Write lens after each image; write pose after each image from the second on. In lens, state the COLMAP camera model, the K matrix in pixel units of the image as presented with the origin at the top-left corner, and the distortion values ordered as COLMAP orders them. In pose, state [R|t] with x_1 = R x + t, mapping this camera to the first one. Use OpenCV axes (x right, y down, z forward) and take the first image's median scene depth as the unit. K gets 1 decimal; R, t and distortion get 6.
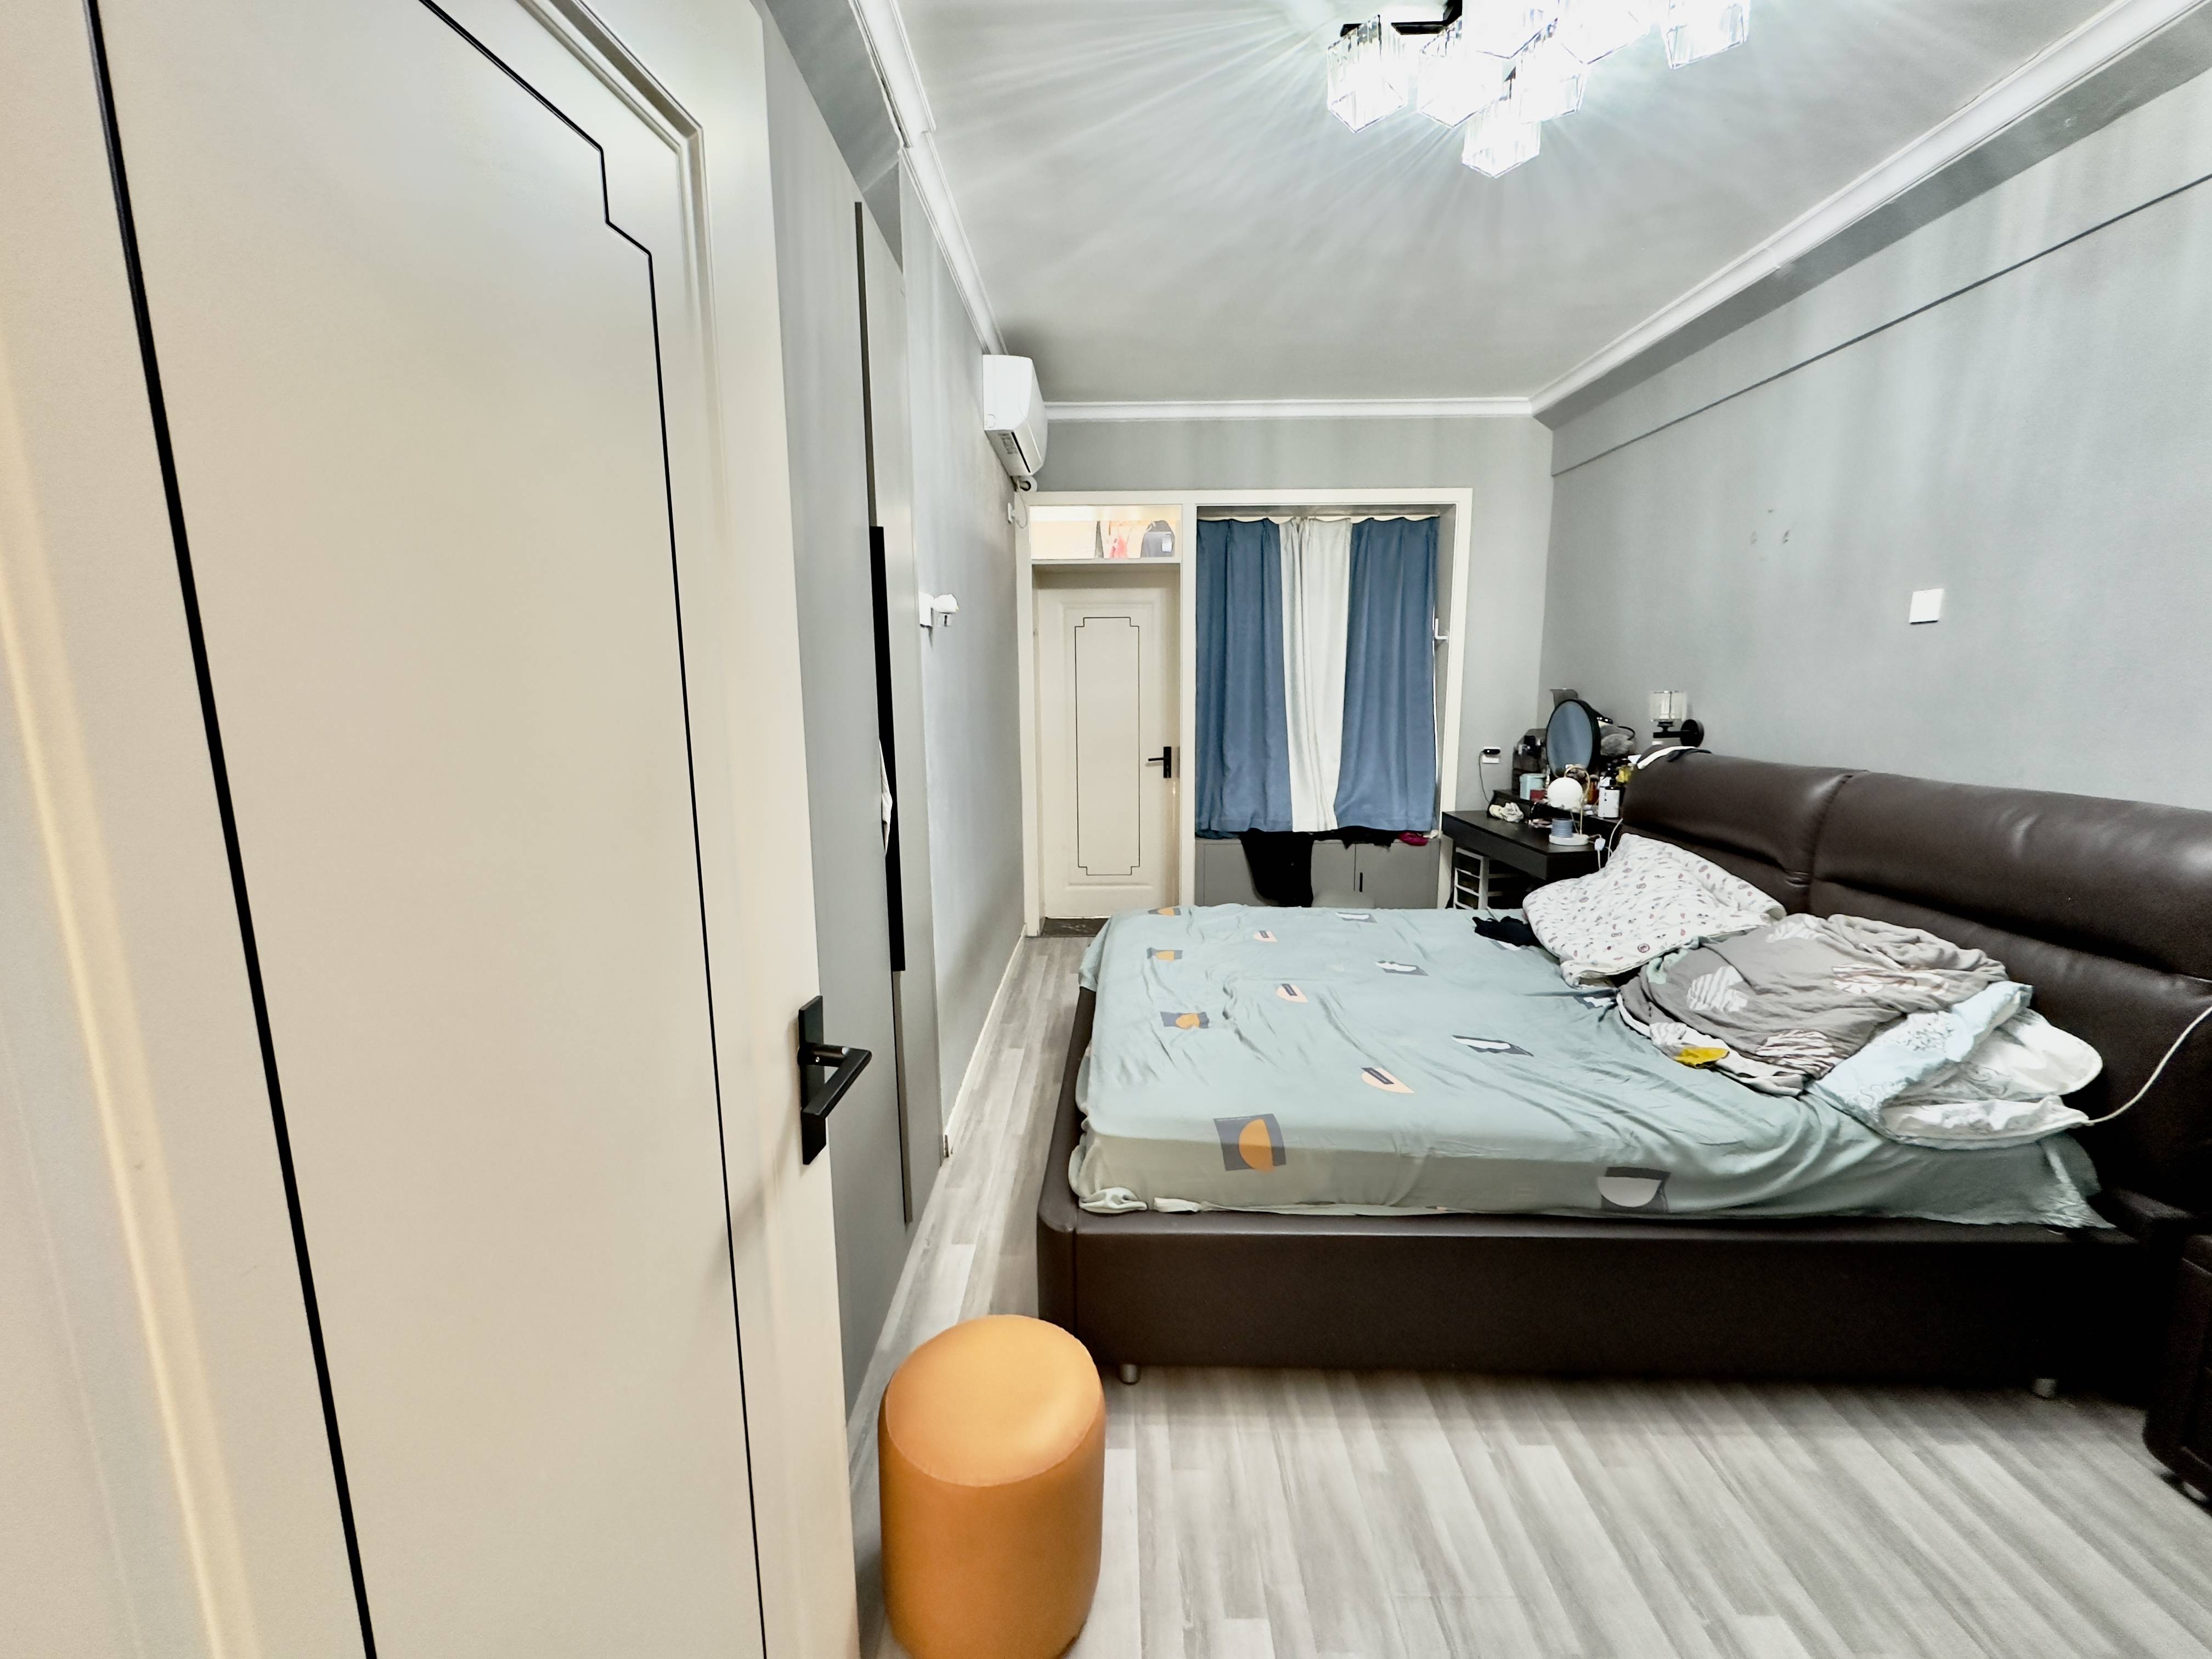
lens RADIAL K [[888.9, 0, 1100.2], [0, 888.9, 828.4], [0, 0, 1]] dist [-0.000685, -0.000046]
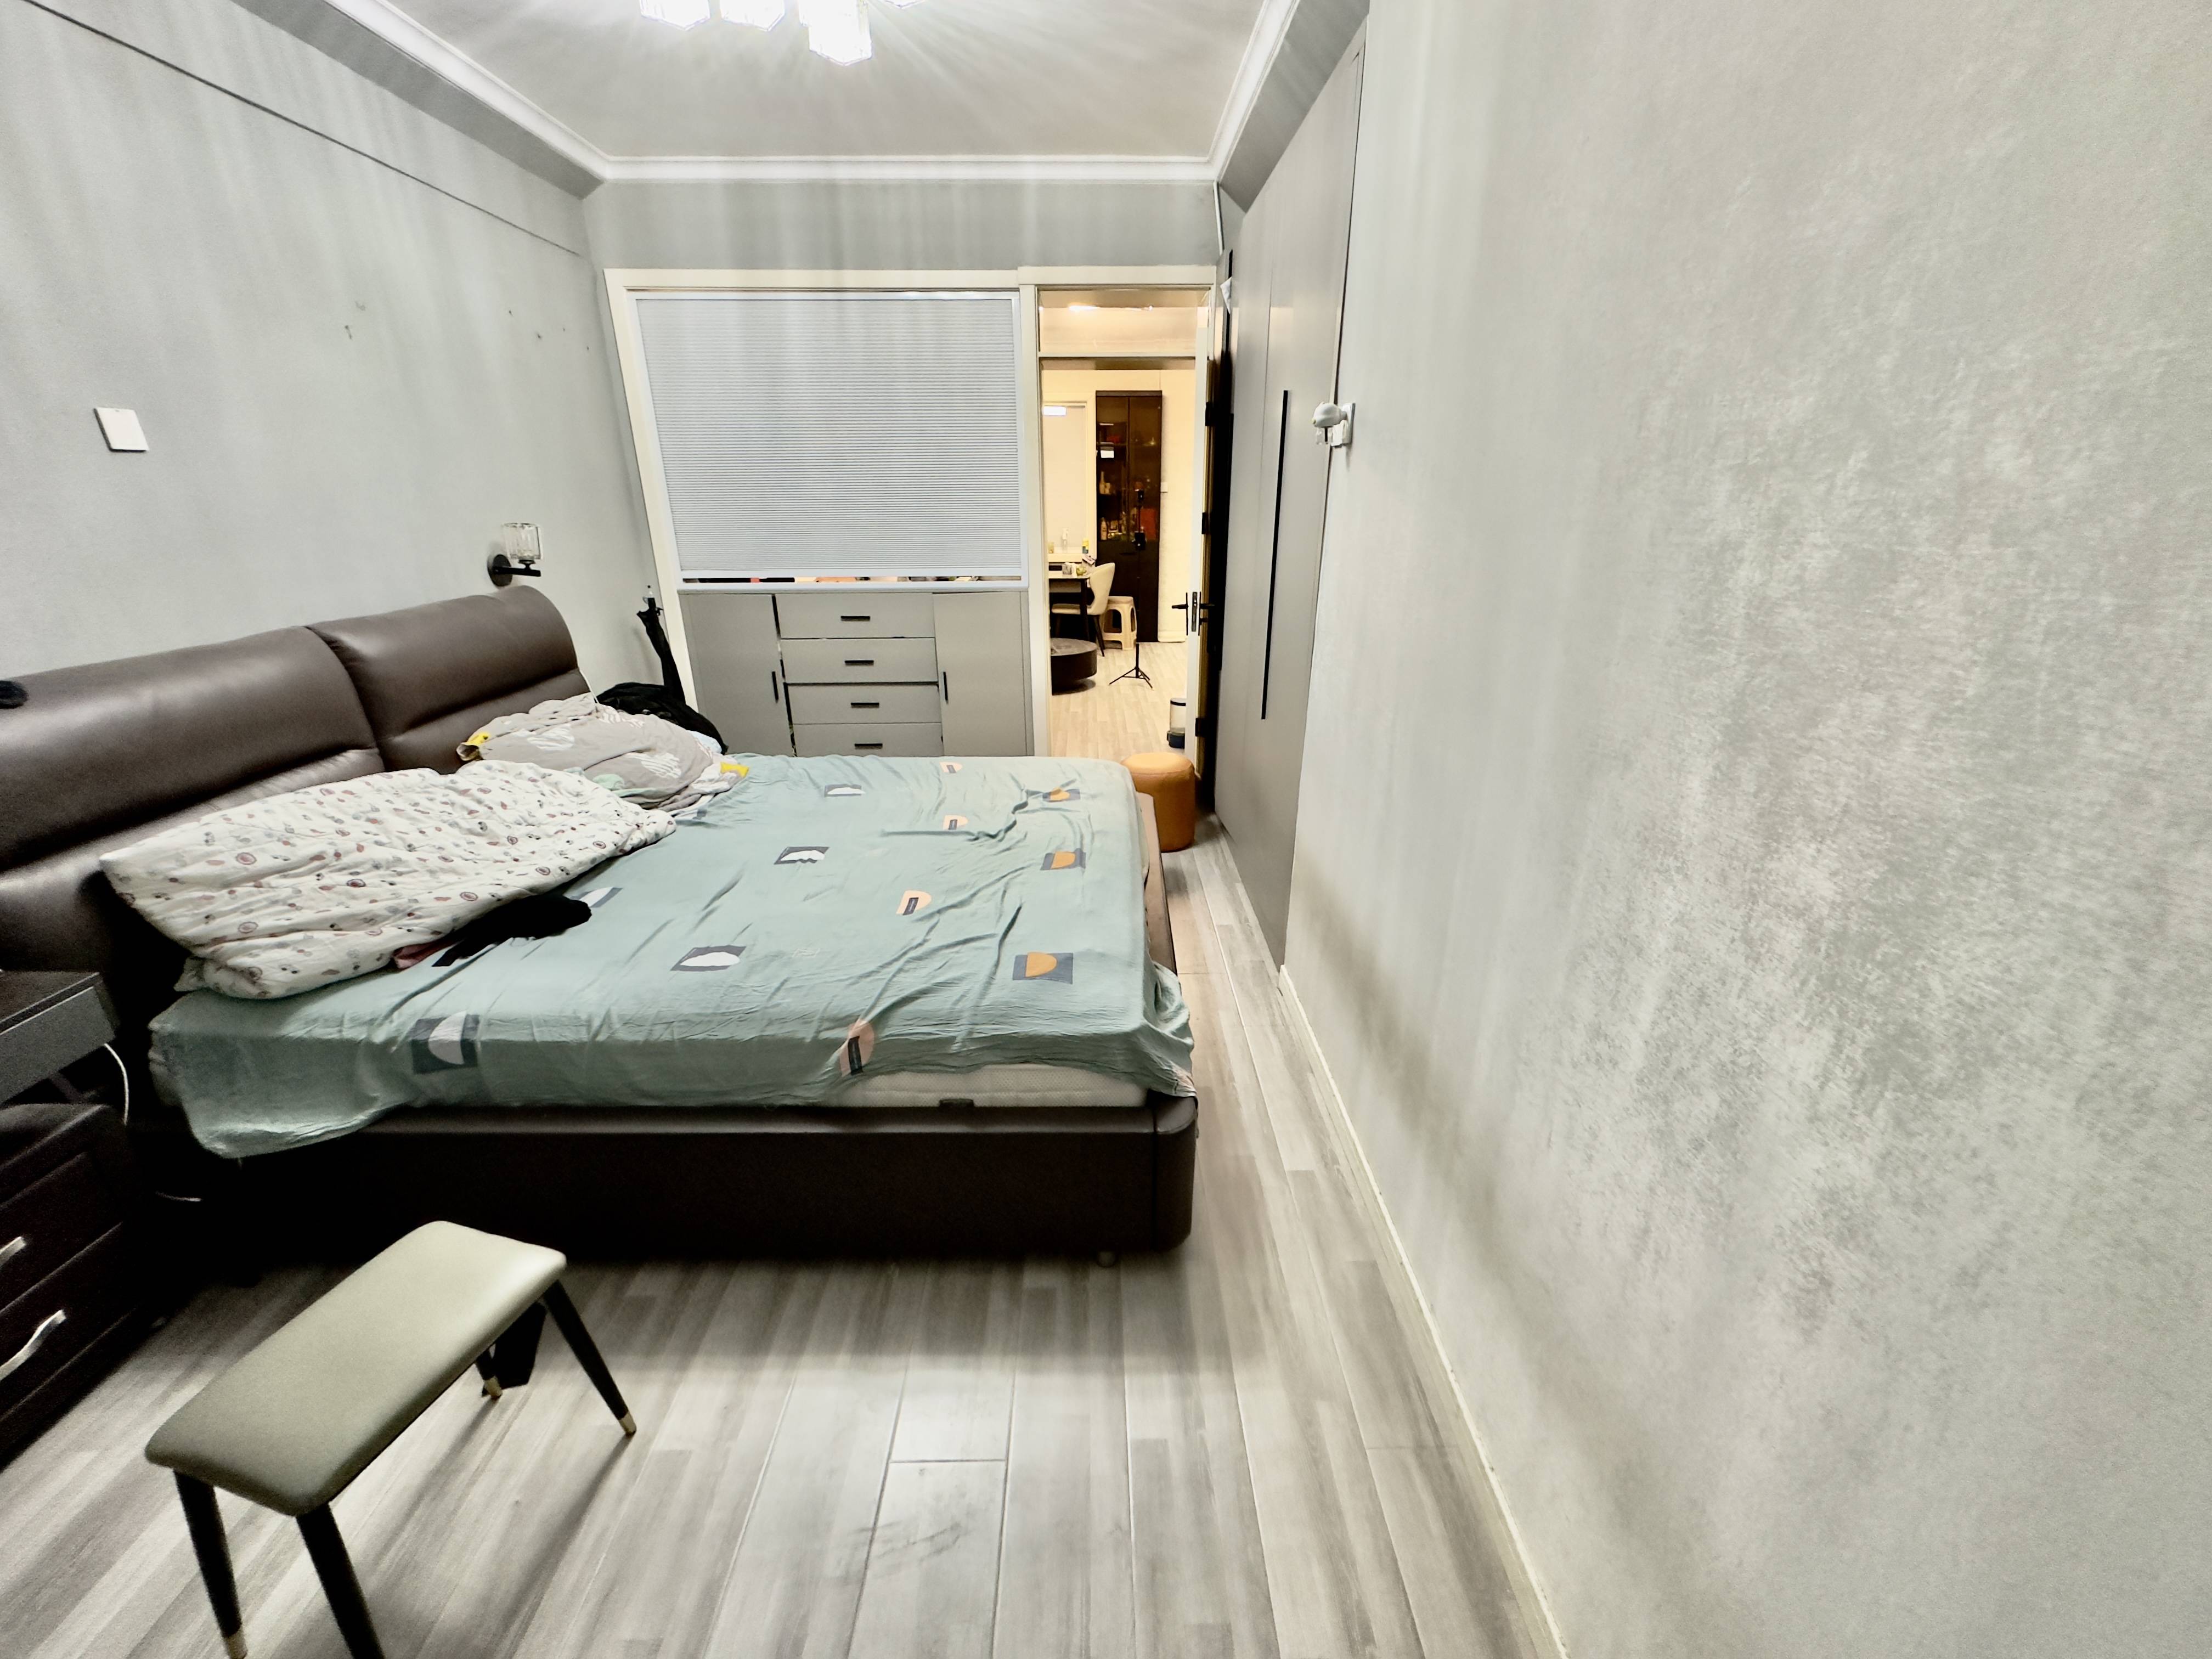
lens RADIAL K [[888.9, 0, 1099.7], [0, 888.9, 819.2], [0, 0, 1]] dist [-0.000685, -0.000046]
pose [[-0.999596, 0.021541, -0.018542, 0.046183], [0.009706, 0.871880, 0.489623, -0.258757], [0.026714, 0.489245, -0.871737, 1.489439]]
